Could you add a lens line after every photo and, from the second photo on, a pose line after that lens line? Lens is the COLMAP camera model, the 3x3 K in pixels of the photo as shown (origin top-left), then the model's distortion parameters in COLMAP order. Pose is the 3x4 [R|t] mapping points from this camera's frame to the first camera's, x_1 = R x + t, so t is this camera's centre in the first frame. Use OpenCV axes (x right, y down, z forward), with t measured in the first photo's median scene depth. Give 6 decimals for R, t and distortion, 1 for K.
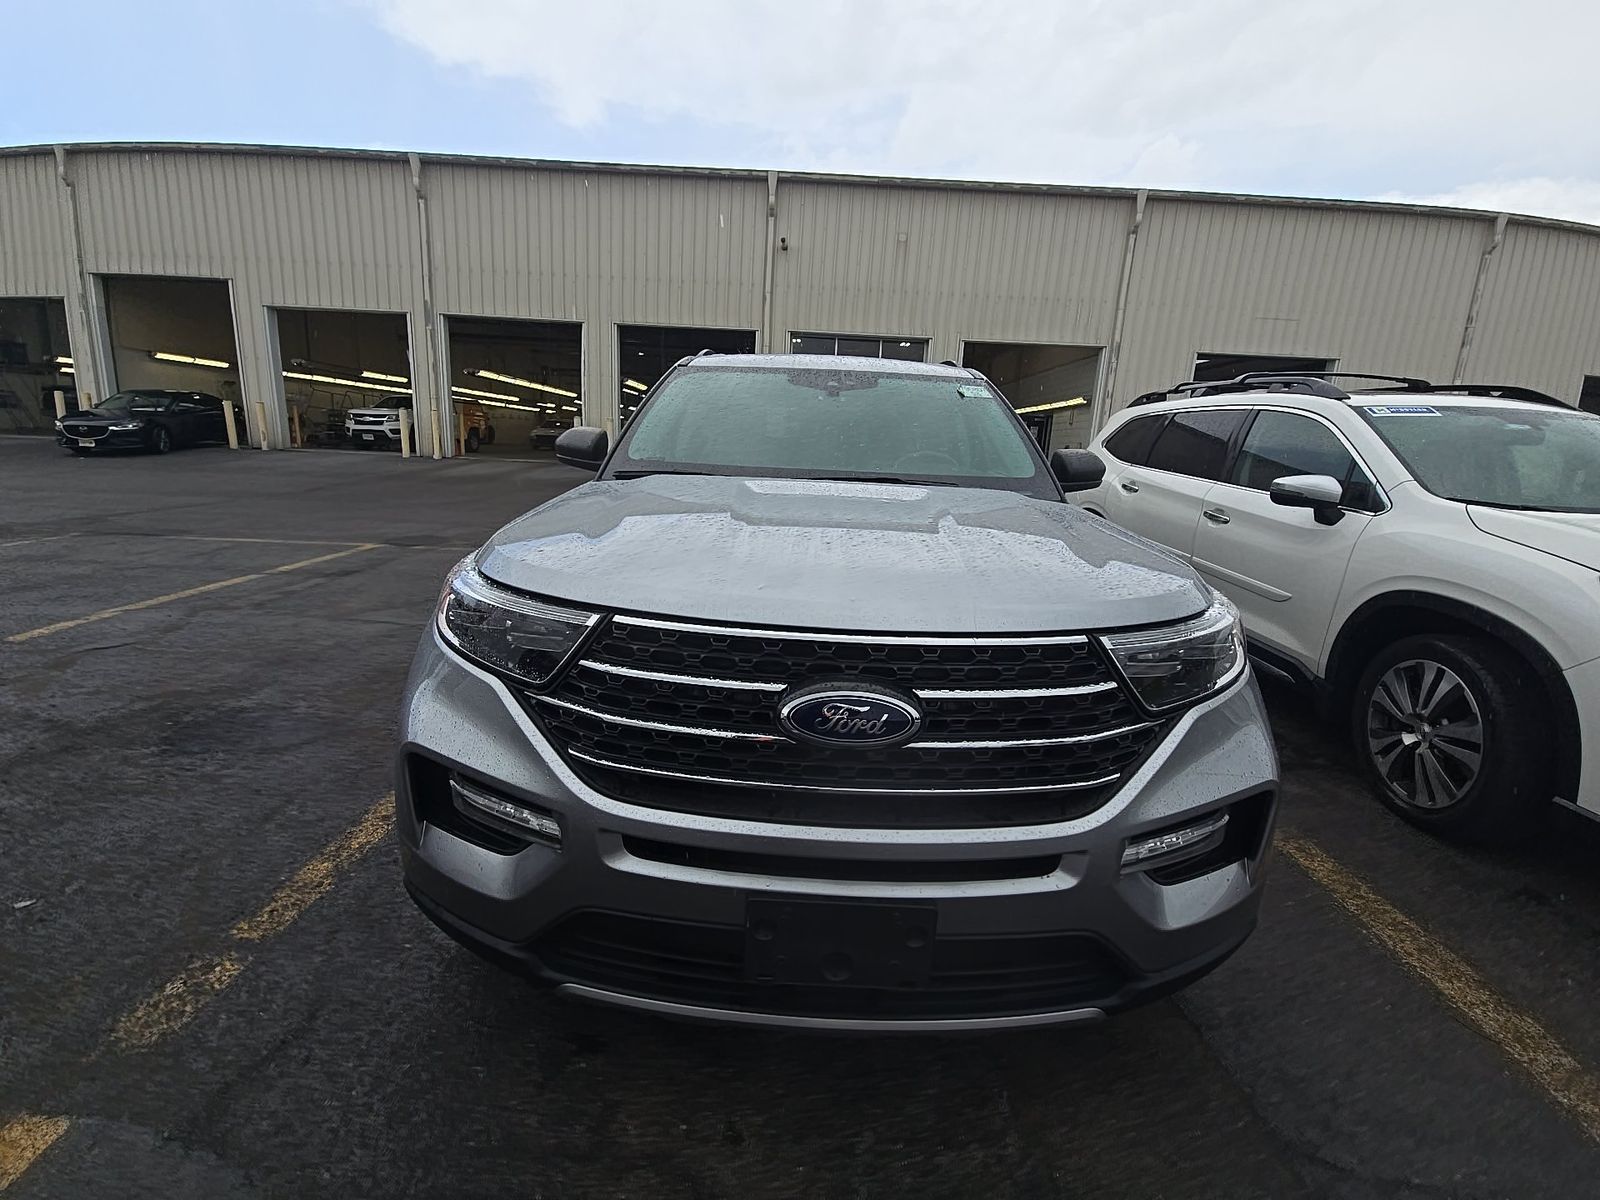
lens RADIAL K [[618.3, 0, 777.3], [0, 618.3, 576.5], [0, 0, 1]] dist [0.017787, -0.011958]
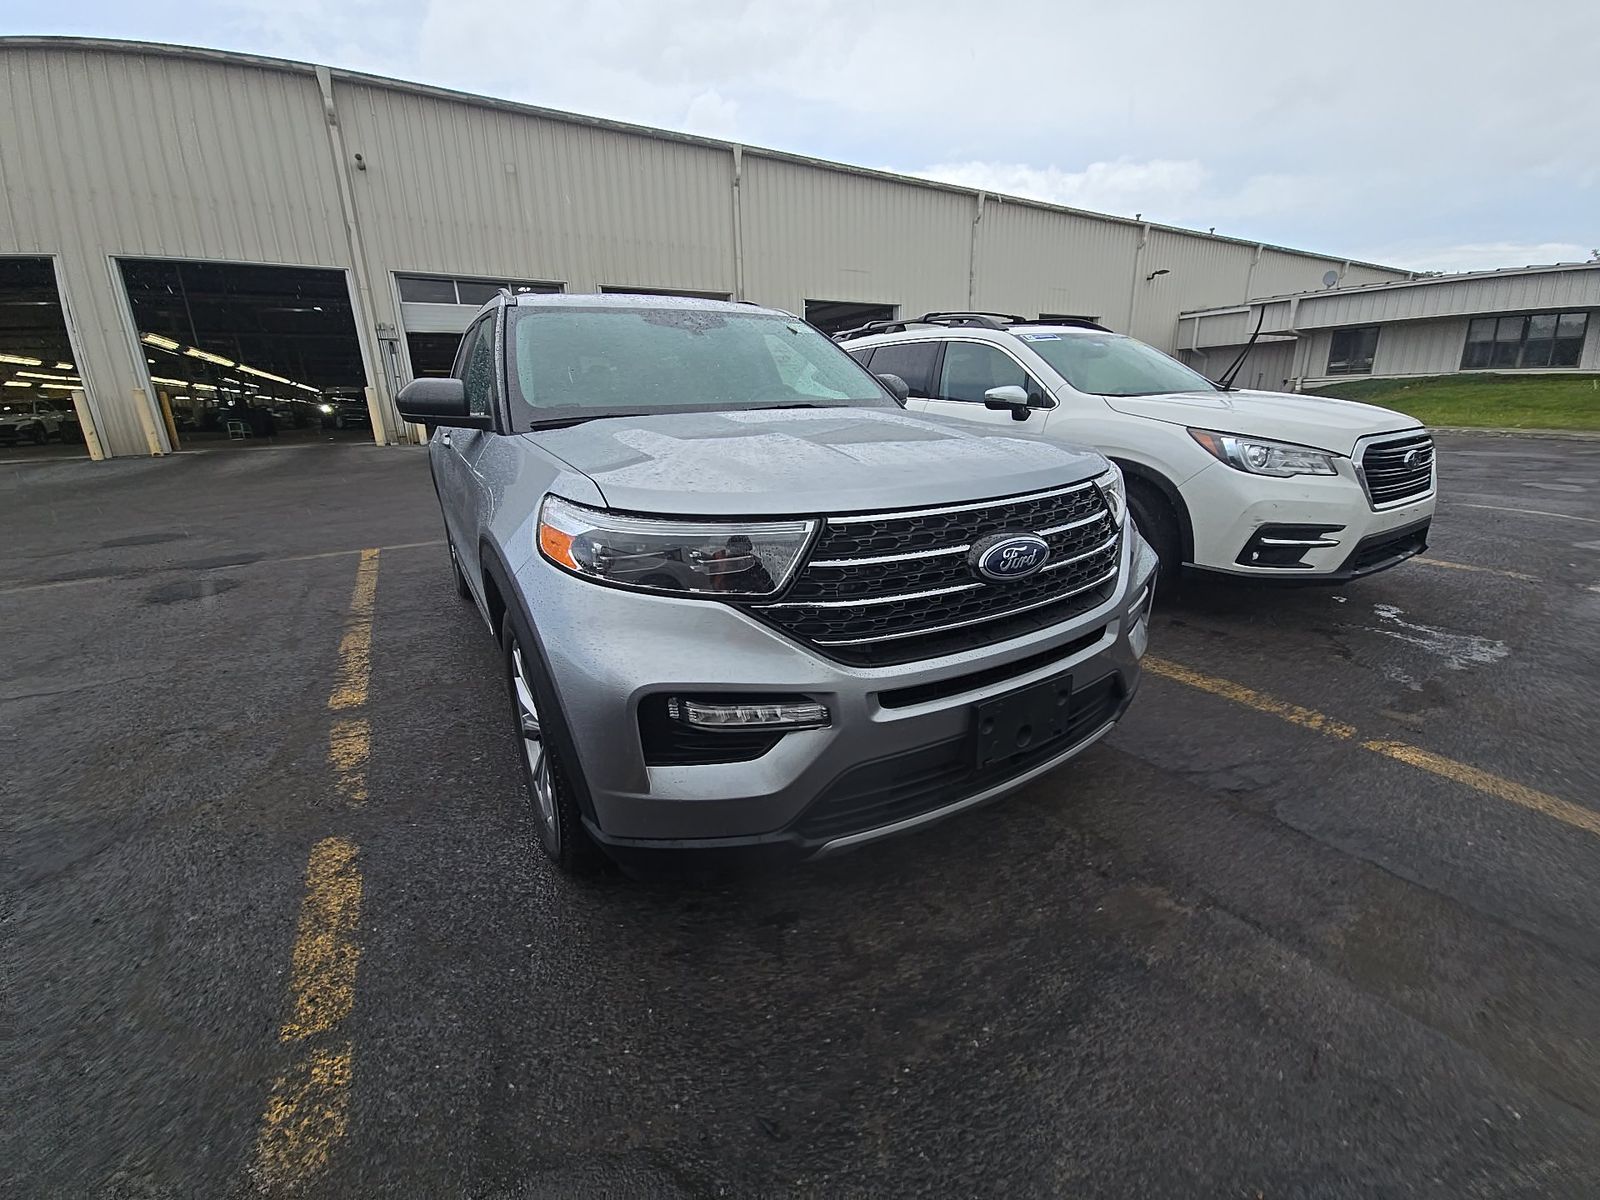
lens RADIAL K [[618.3, 0, 777.3], [0, 618.3, 576.5], [0, 0, 1]] dist [0.017787, -0.011958]
pose [[0.865073, -0.202937, 0.458765, -0.834289], [0.168355, 0.978928, 0.115573, 0.018414], [-0.472552, -0.022743, 0.881009, 0.034282]]
